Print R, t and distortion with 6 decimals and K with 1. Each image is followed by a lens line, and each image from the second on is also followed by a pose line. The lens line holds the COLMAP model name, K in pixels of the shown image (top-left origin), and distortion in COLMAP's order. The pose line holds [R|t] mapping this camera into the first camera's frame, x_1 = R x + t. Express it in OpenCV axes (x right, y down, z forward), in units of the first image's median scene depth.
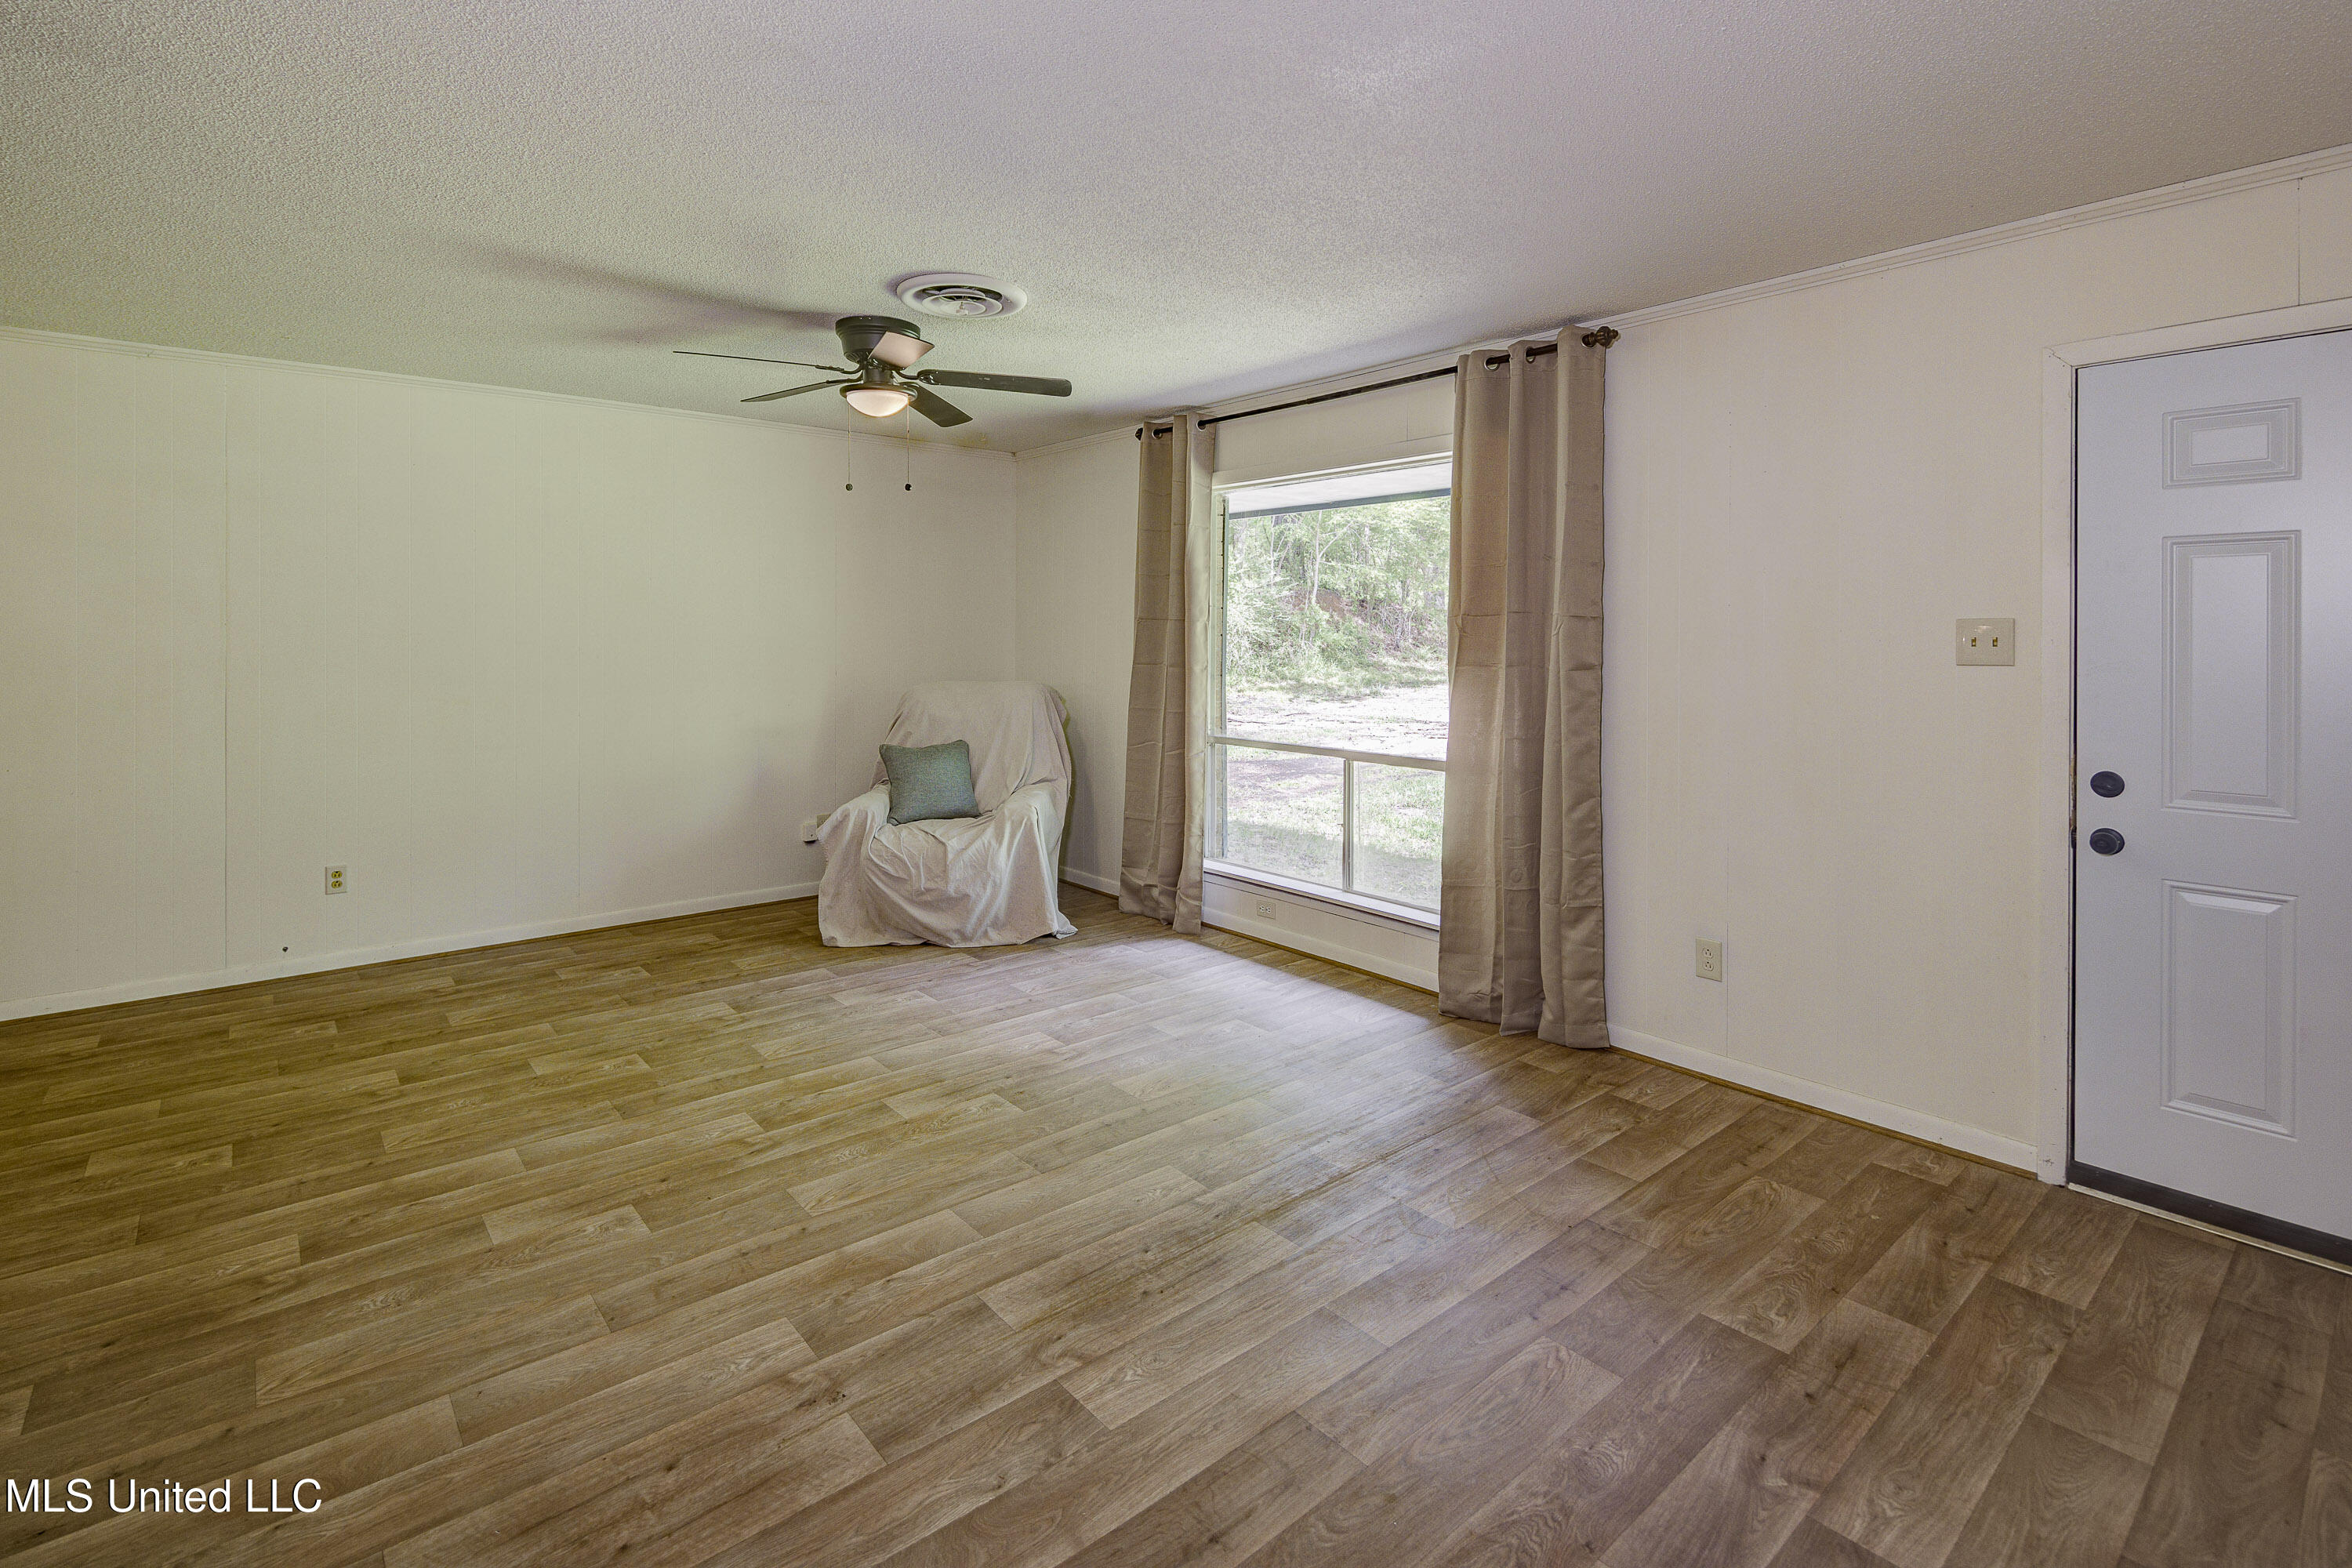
lens RADIAL K [[1042.5, 0, 1159.2], [0, 1042.5, 779.8], [0, 0, 1]] dist [-0.002719, -0.001723]
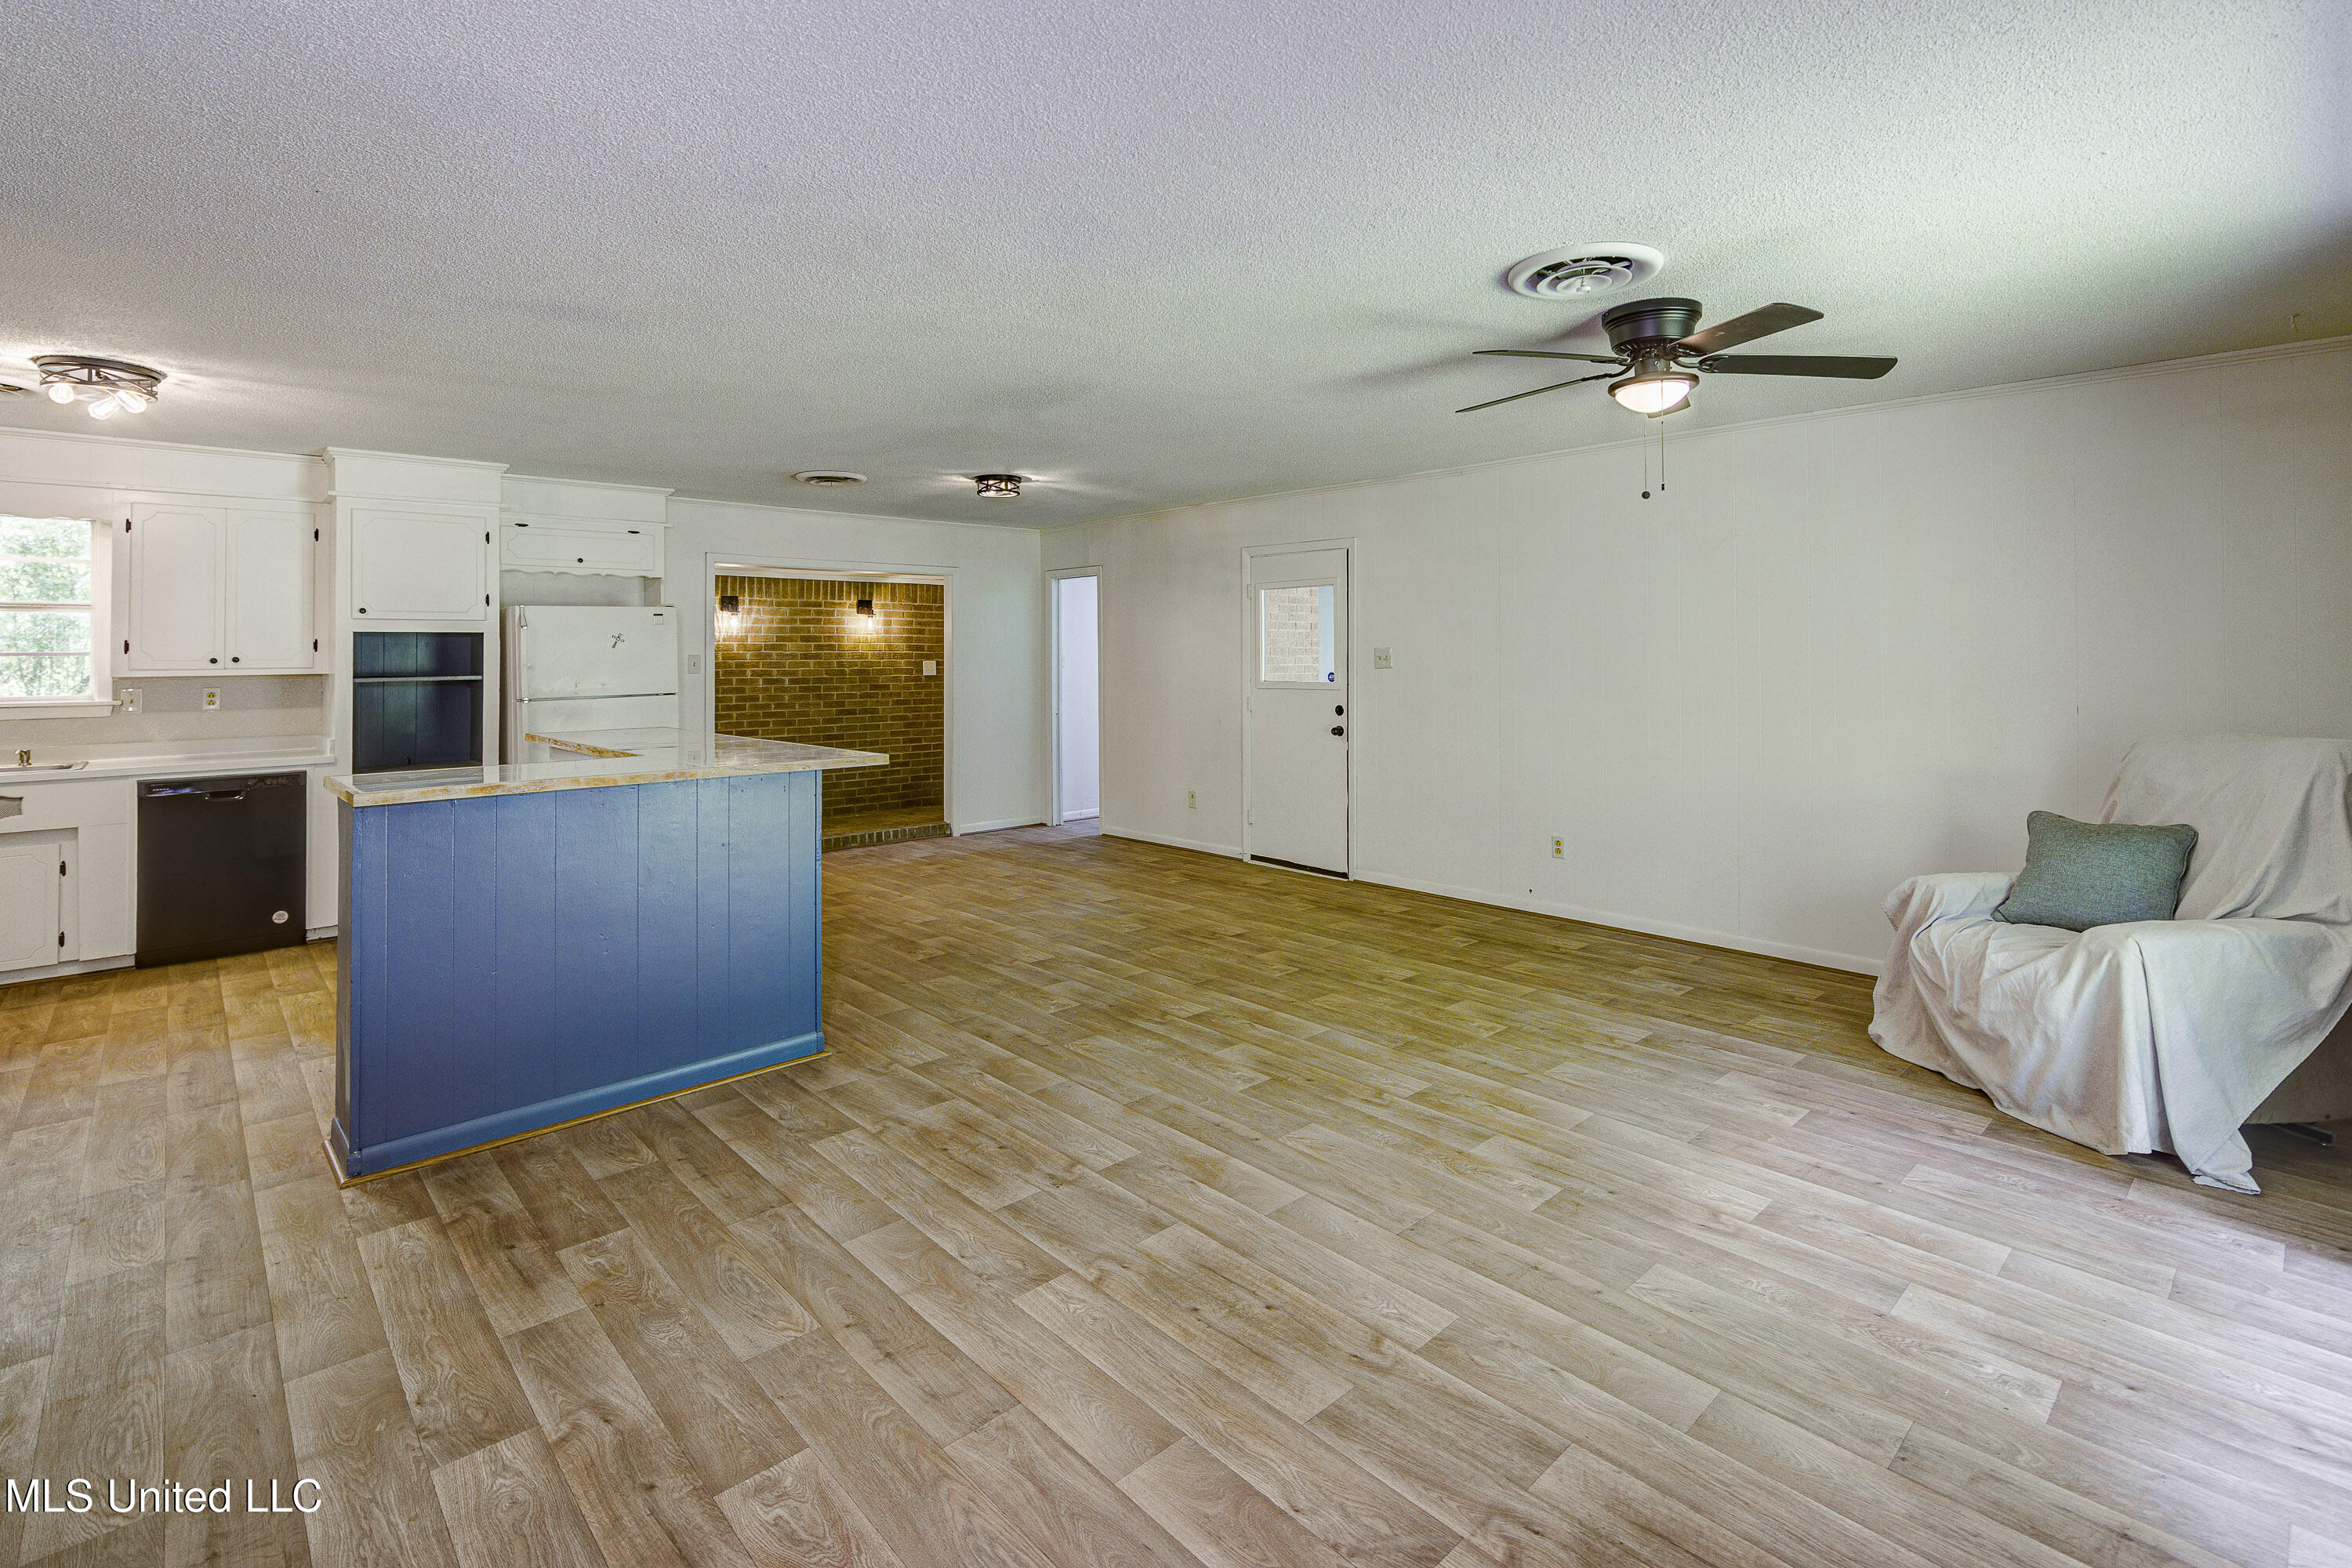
lens RADIAL K [[1158.3, 0, 1231.9], [0, 1158.3, 639.6], [0, 0, 1]] dist [0.011226, -0.004757]
pose [[0.060358, -0.016171, -0.998046, 1.291905], [-0.134420, 0.990629, -0.024180, -0.140196], [0.989085, 0.135617, 0.057619, 1.031060]]
